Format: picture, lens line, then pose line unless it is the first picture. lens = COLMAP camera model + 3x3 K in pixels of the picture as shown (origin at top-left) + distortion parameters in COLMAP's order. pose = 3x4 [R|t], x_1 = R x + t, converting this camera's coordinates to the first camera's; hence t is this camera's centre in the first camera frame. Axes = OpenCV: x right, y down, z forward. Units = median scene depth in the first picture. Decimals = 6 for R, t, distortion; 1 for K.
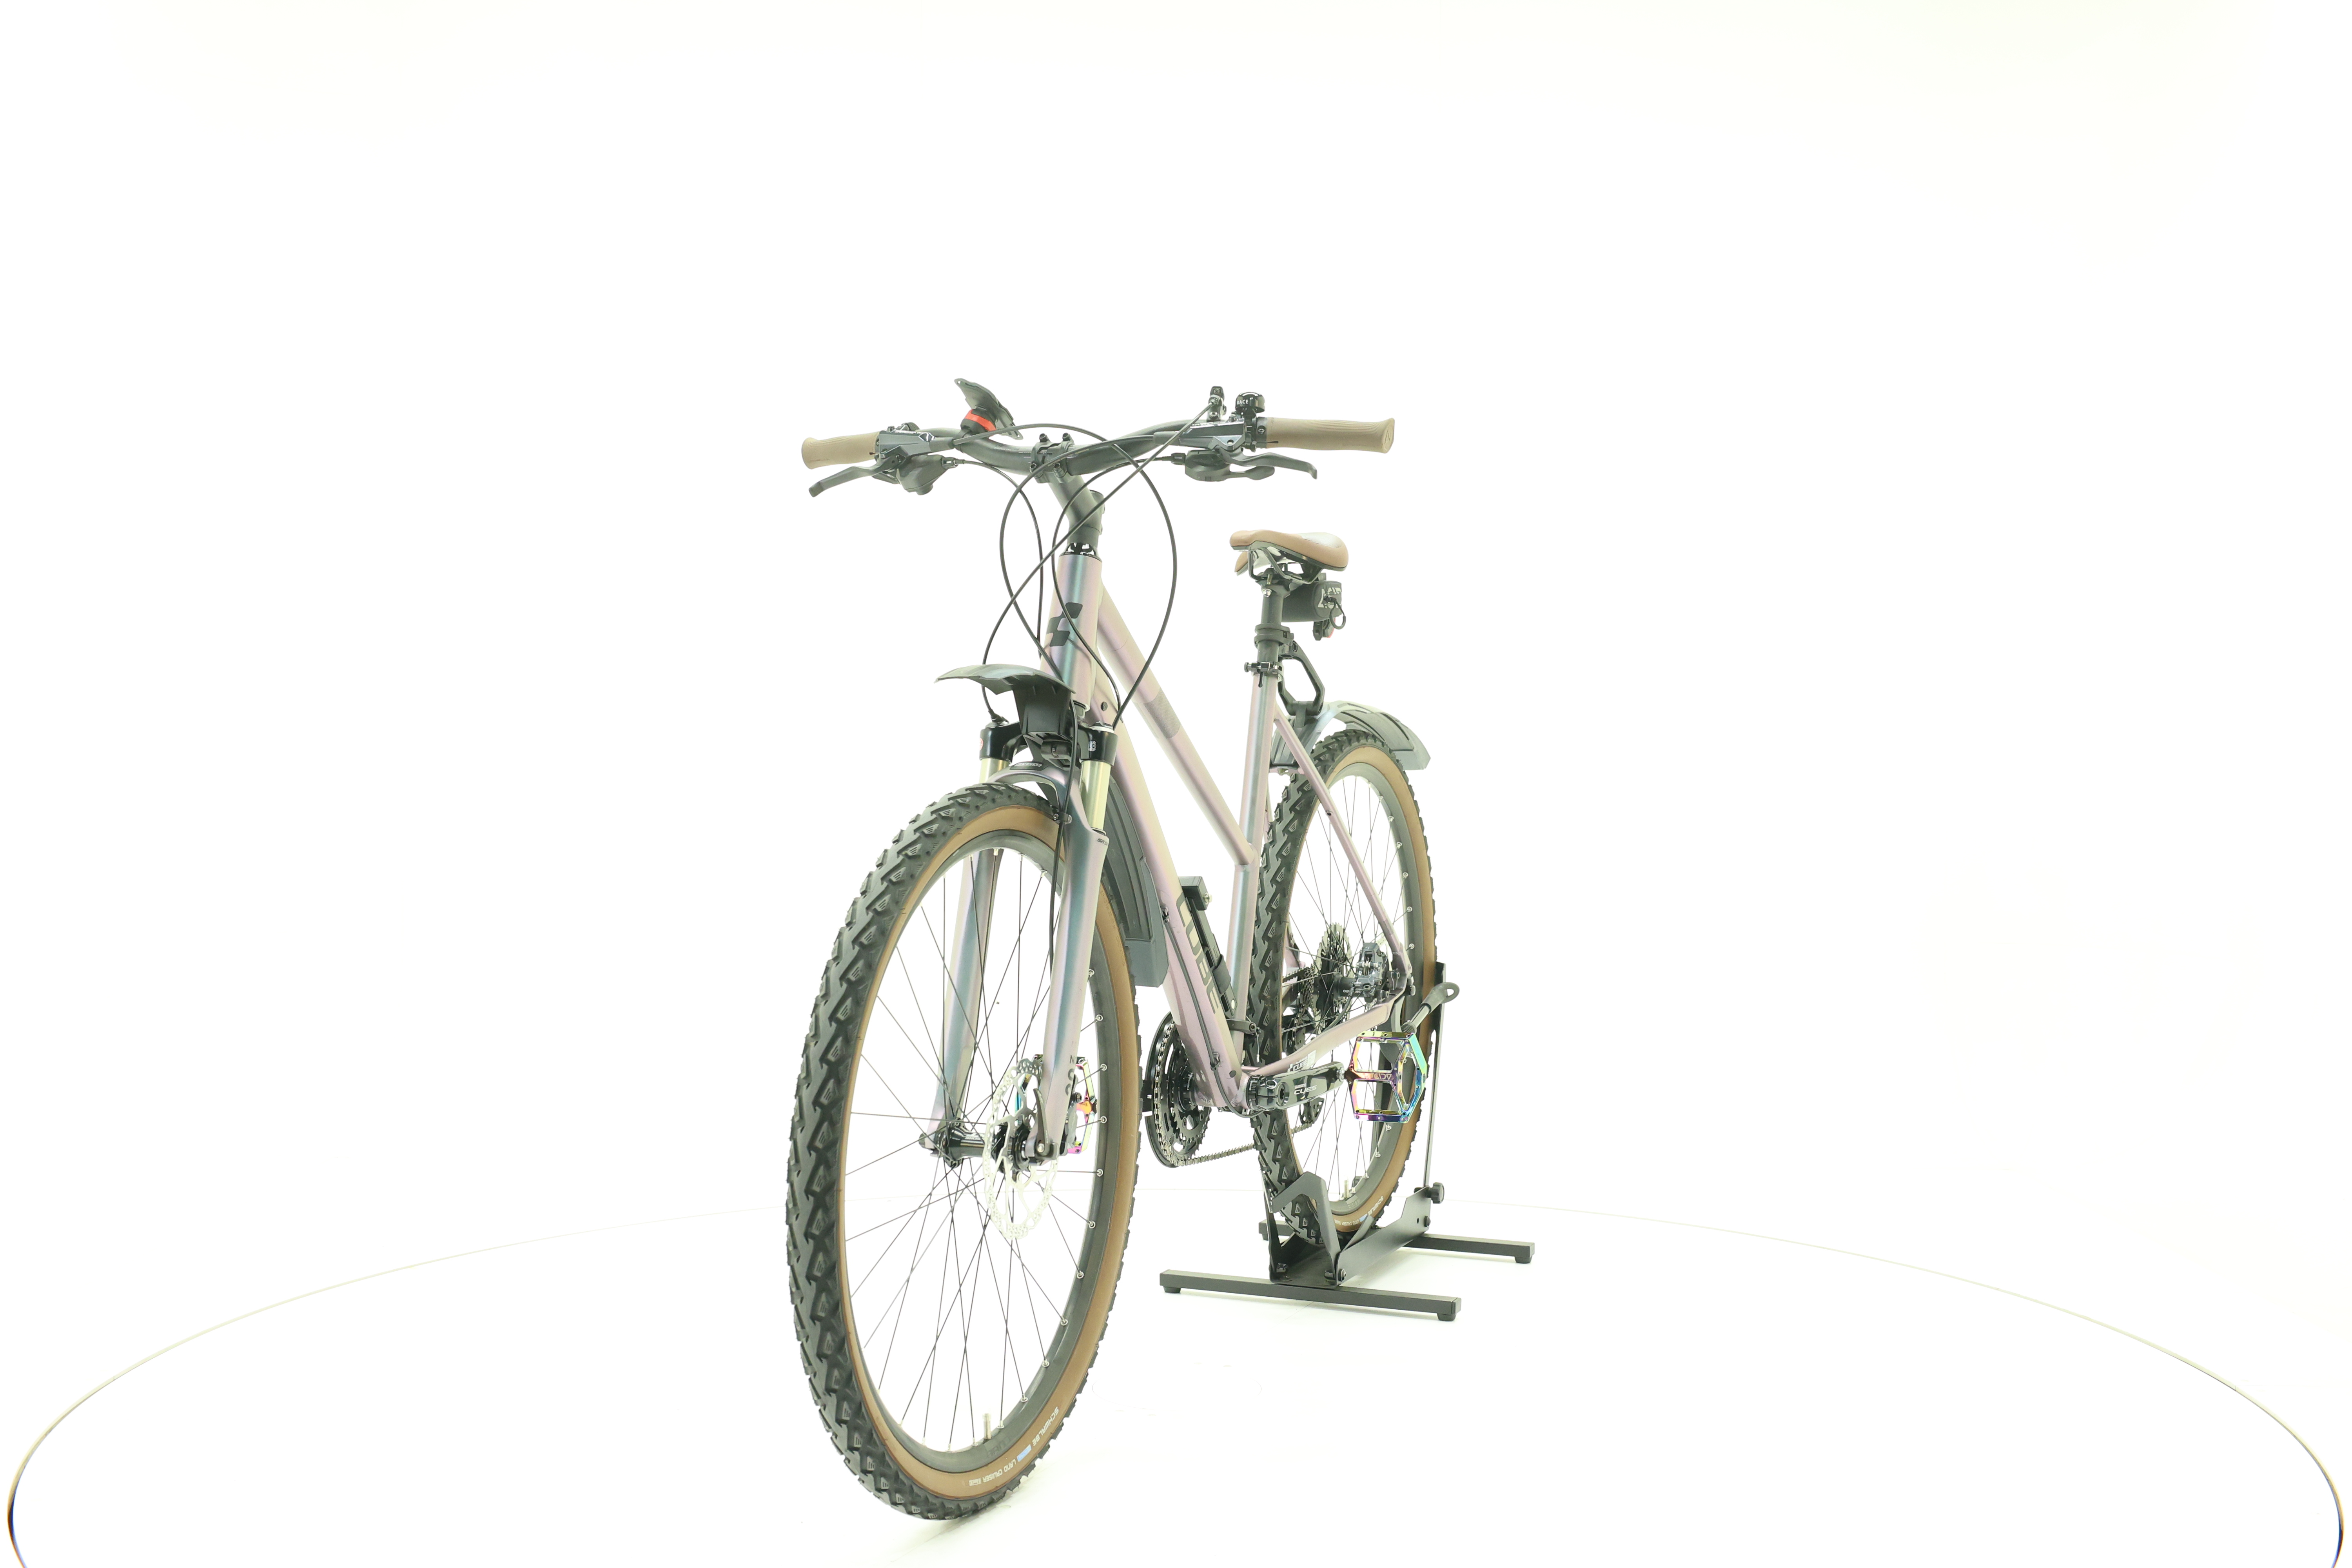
lens RADIAL K [[2526.0, 0, 1185.5], [0, 2526.0, 784.5], [0, 0, 1]] dist [-0.010754, 0.000000]
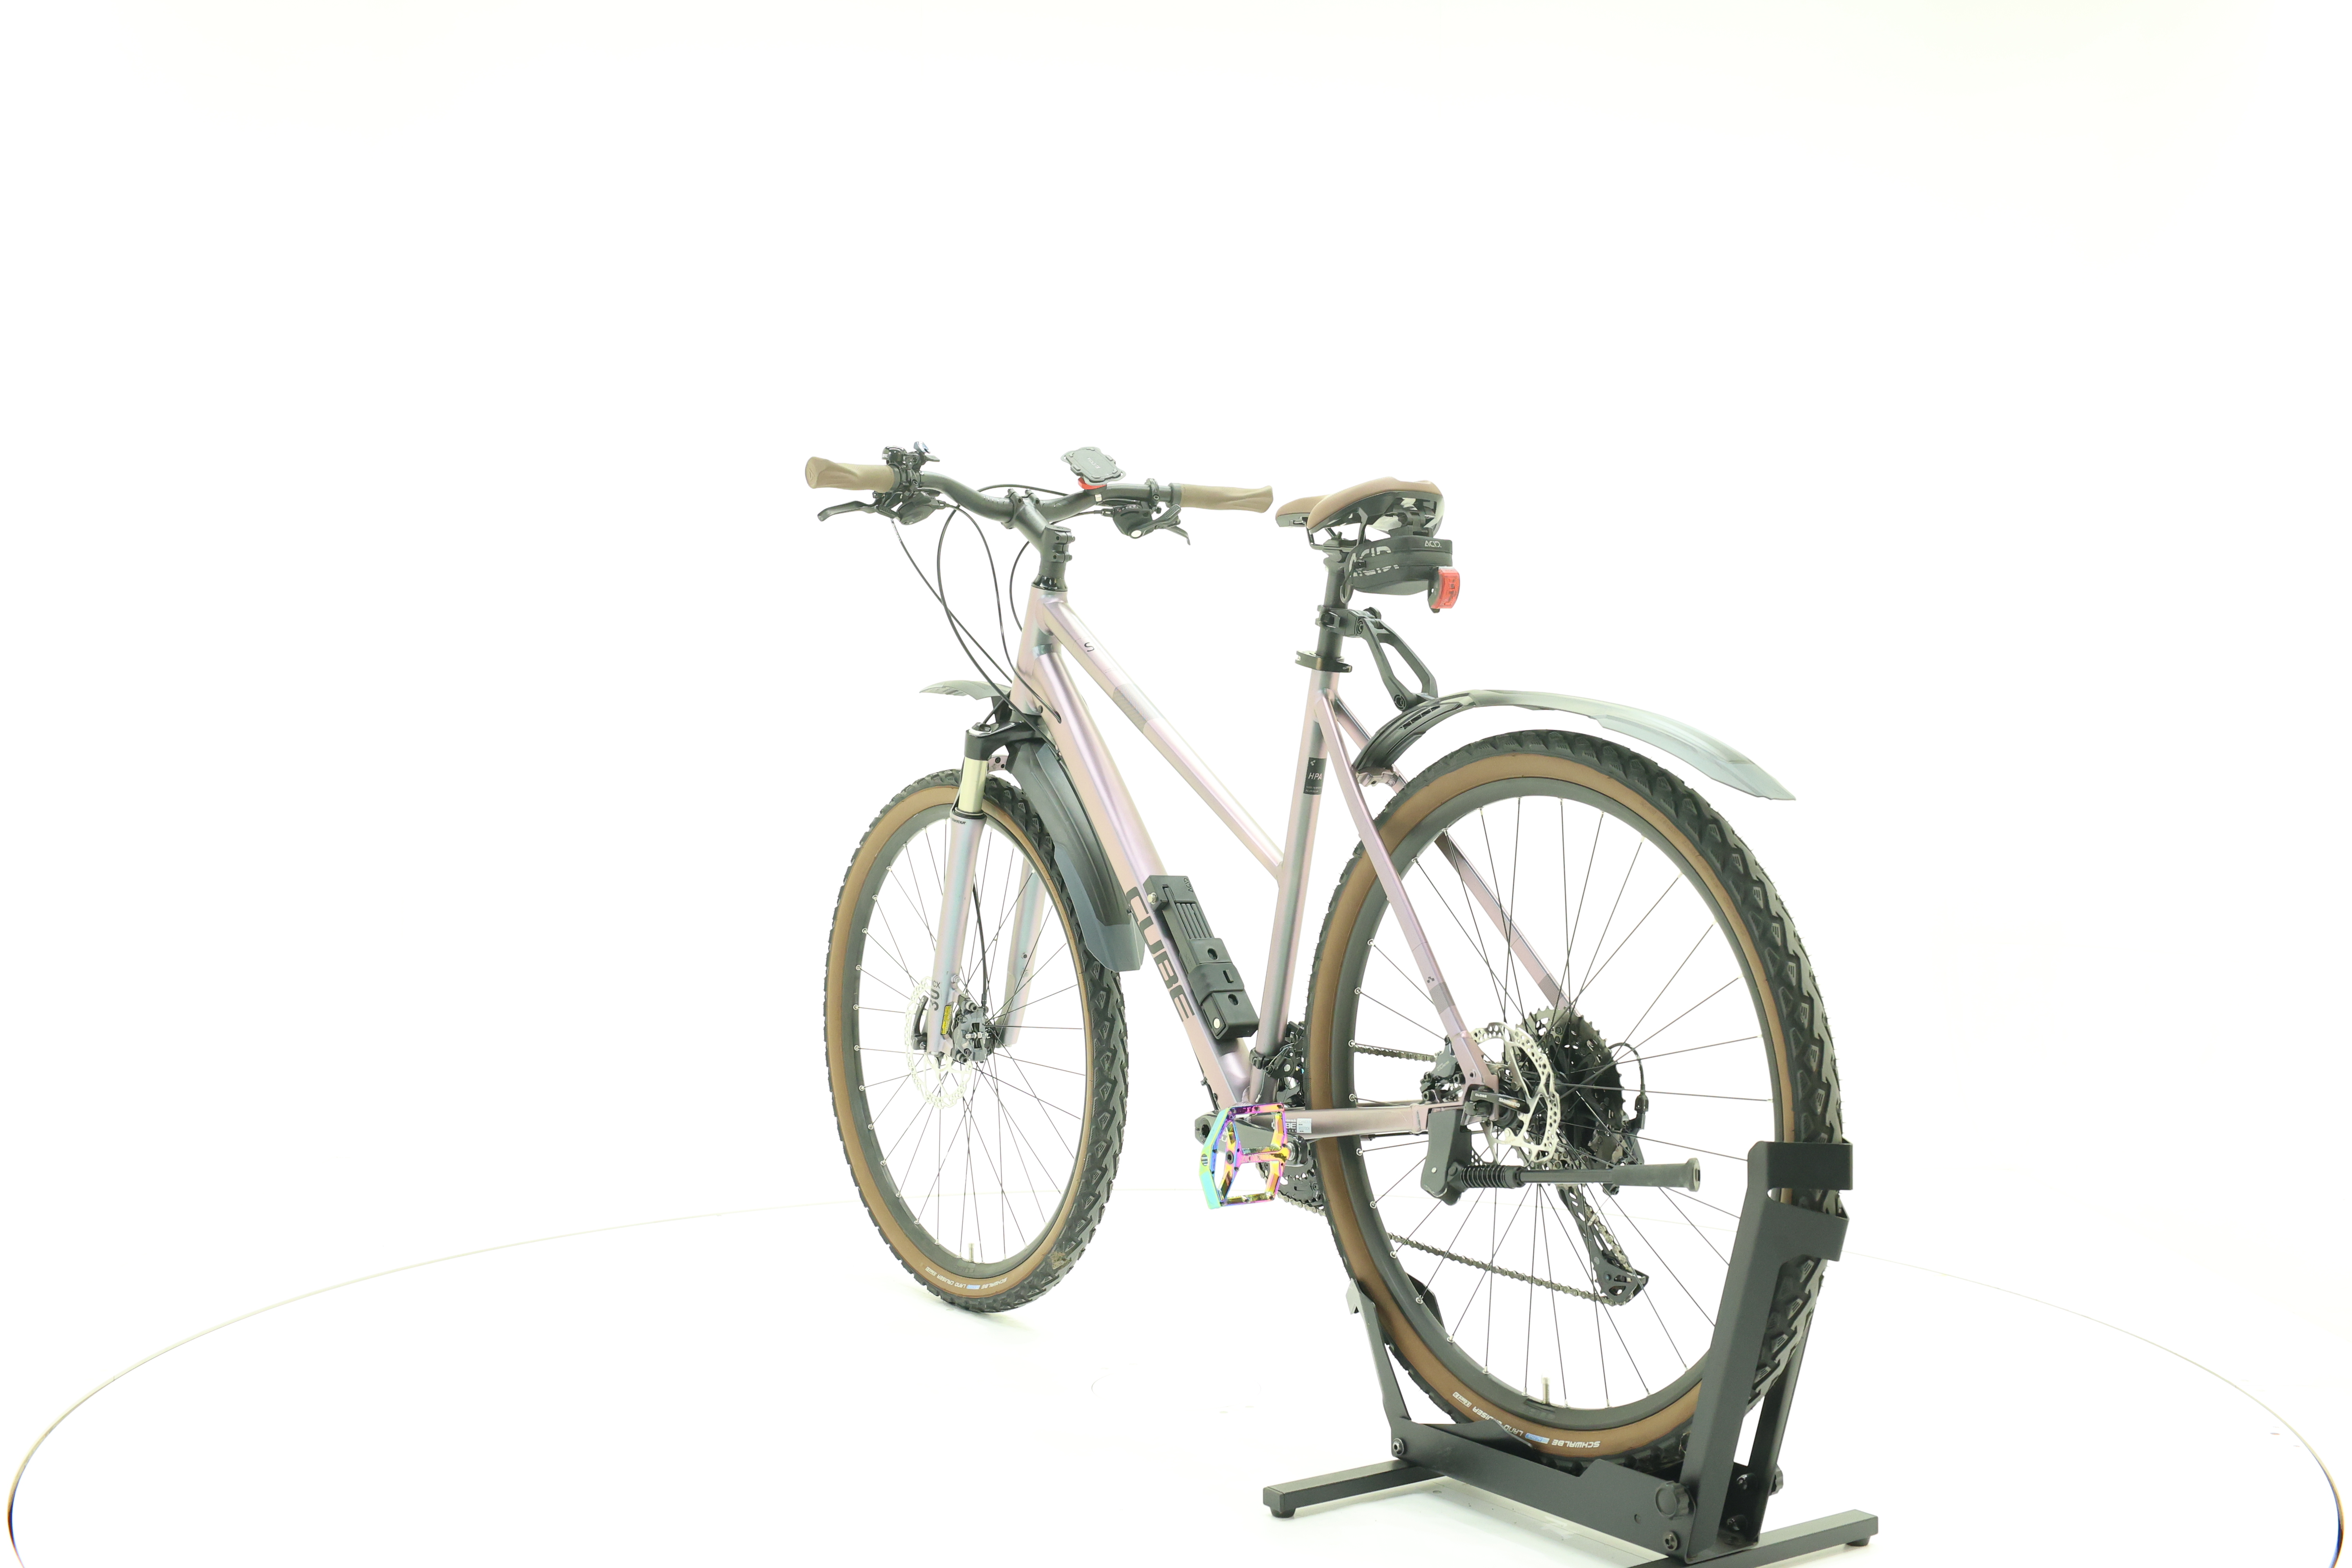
lens RADIAL K [[2526.0, 0, 1181.8], [0, 2526.0, 759.0], [0, 0, 1]] dist [-0.010754, 0.000000]
pose [[-0.531098, 0.003235, -0.847304, 0.821443], [-0.025237, 0.999489, 0.019635, -0.028901], [0.846935, 0.031812, -0.530744, 1.488348]]
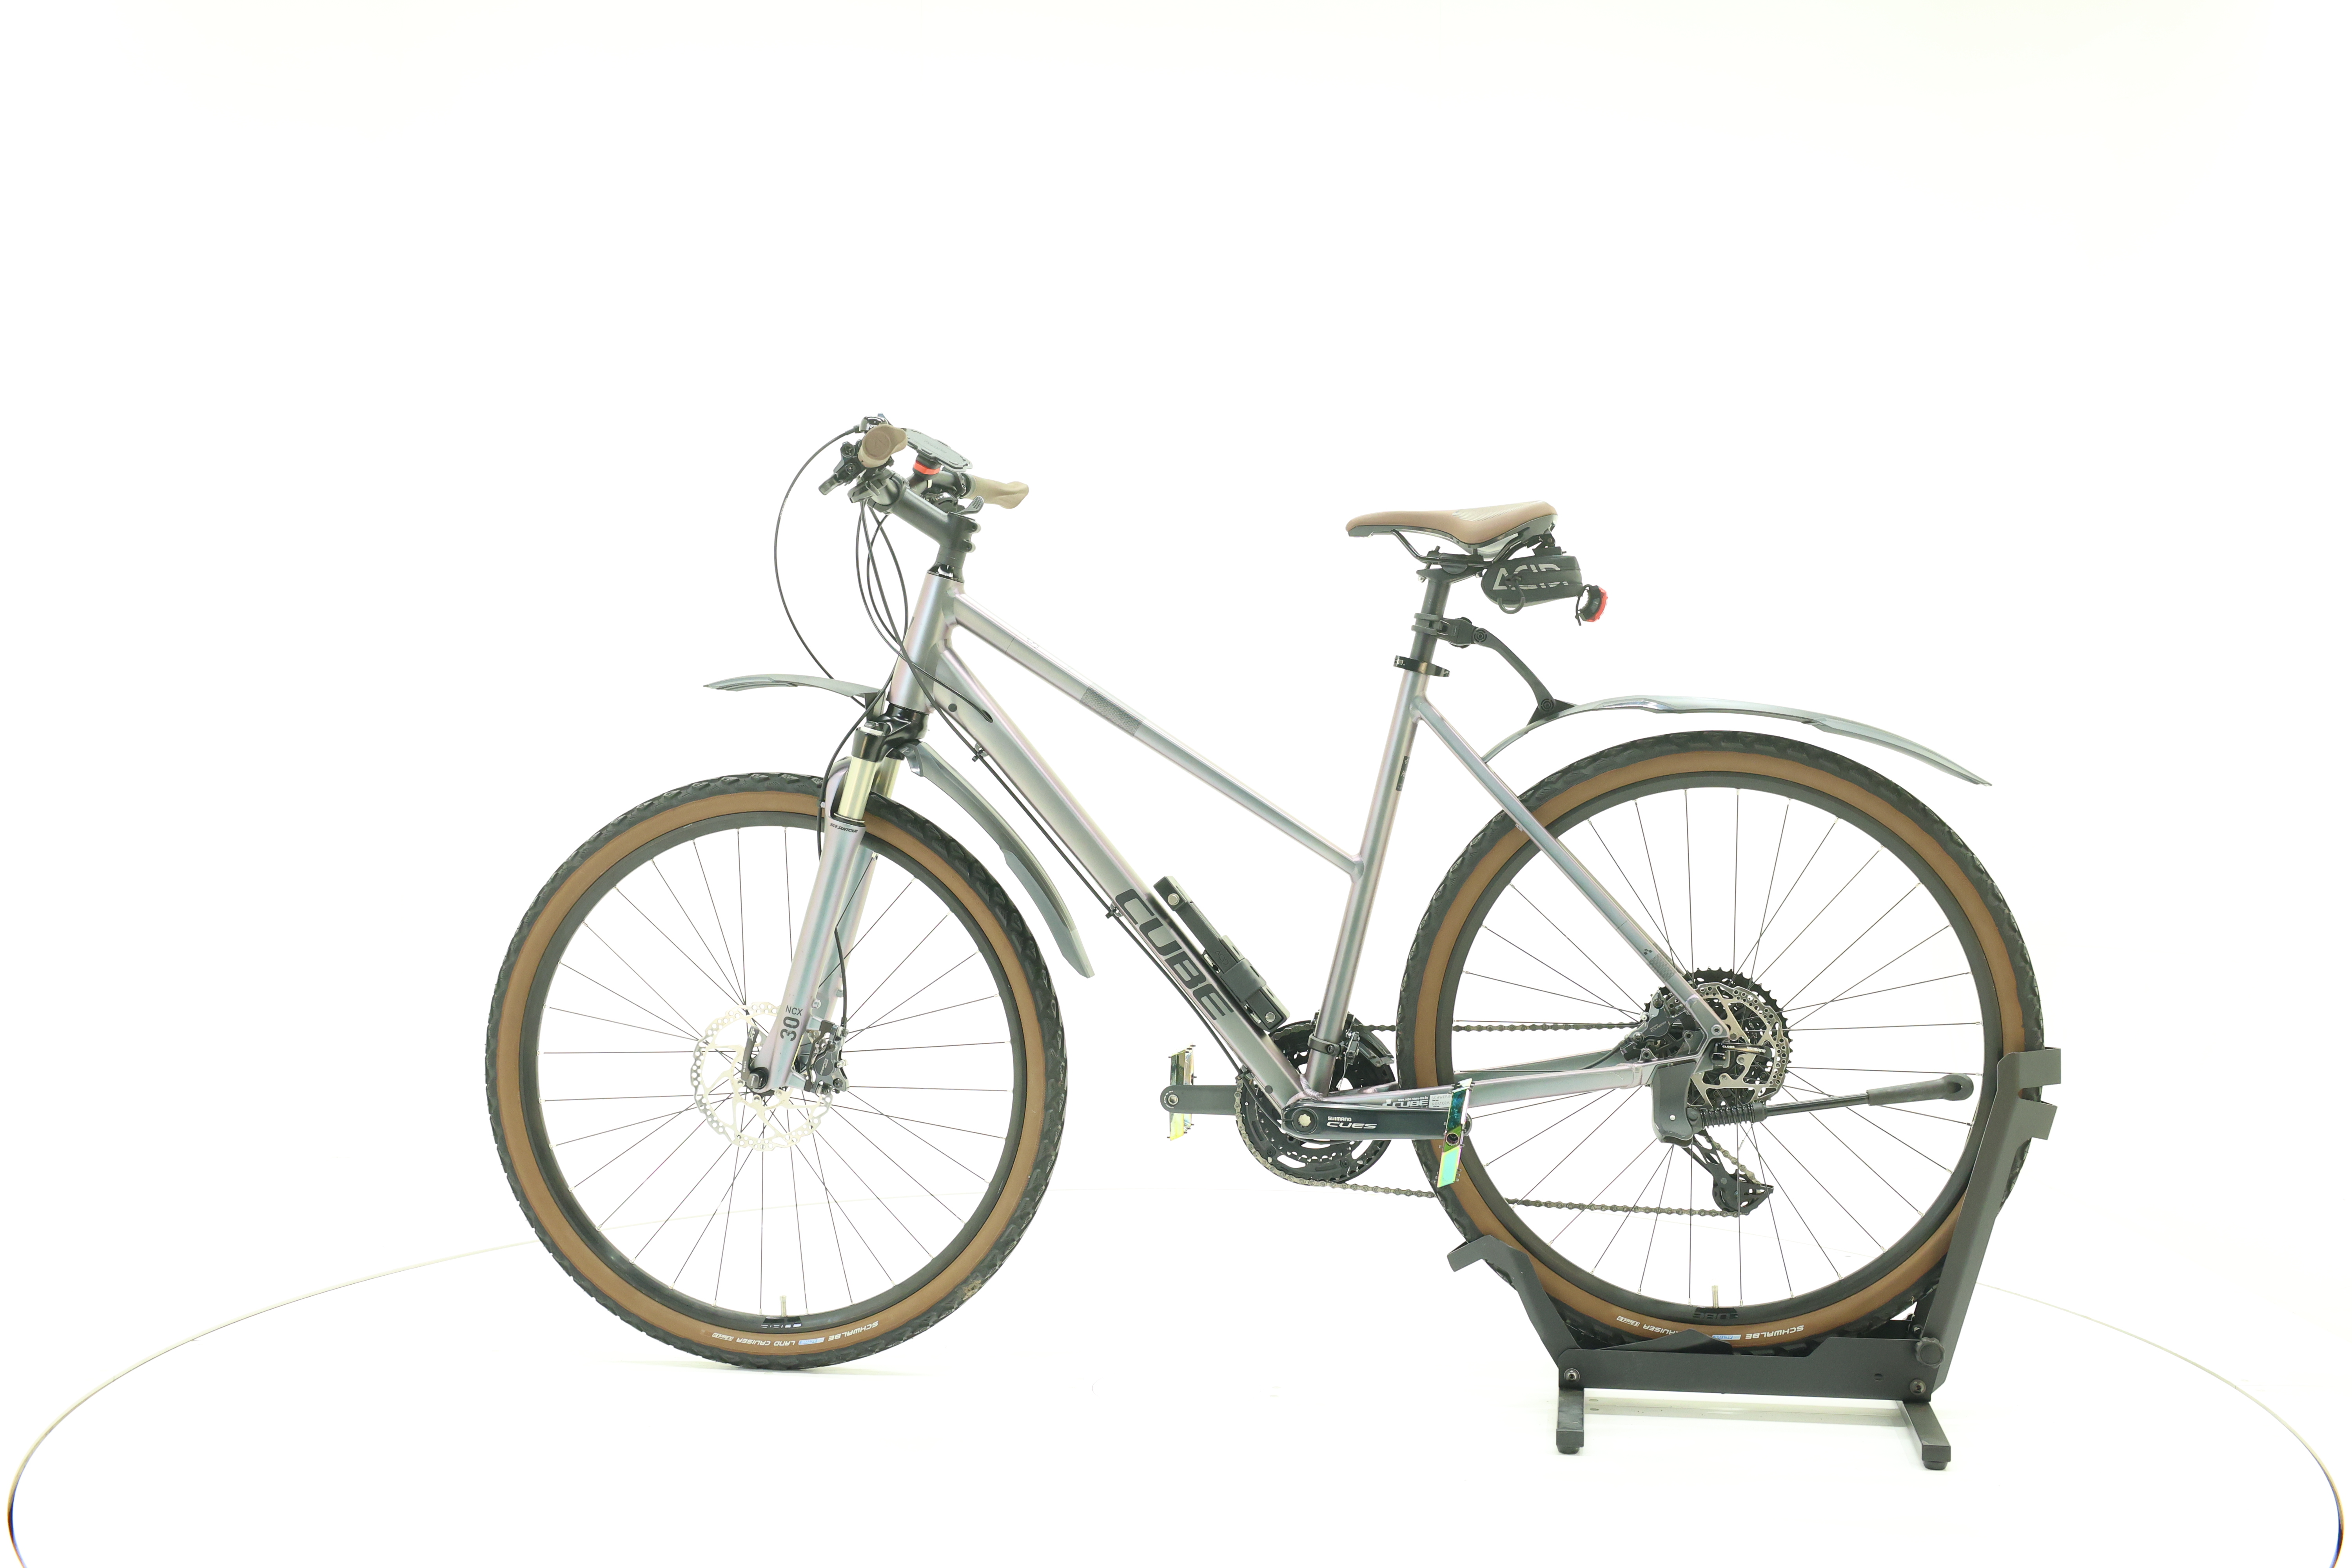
lens RADIAL K [[2526.0, 0, 1169.7], [0, 2526.0, 781.5], [0, 0, 1]] dist [-0.010754, 0.000000]
pose [[0.235927, 0.016541, -0.971630, 0.940832], [-0.024235, 0.999644, 0.011133, -0.011865], [0.971469, 0.020921, 0.236244, 0.738322]]
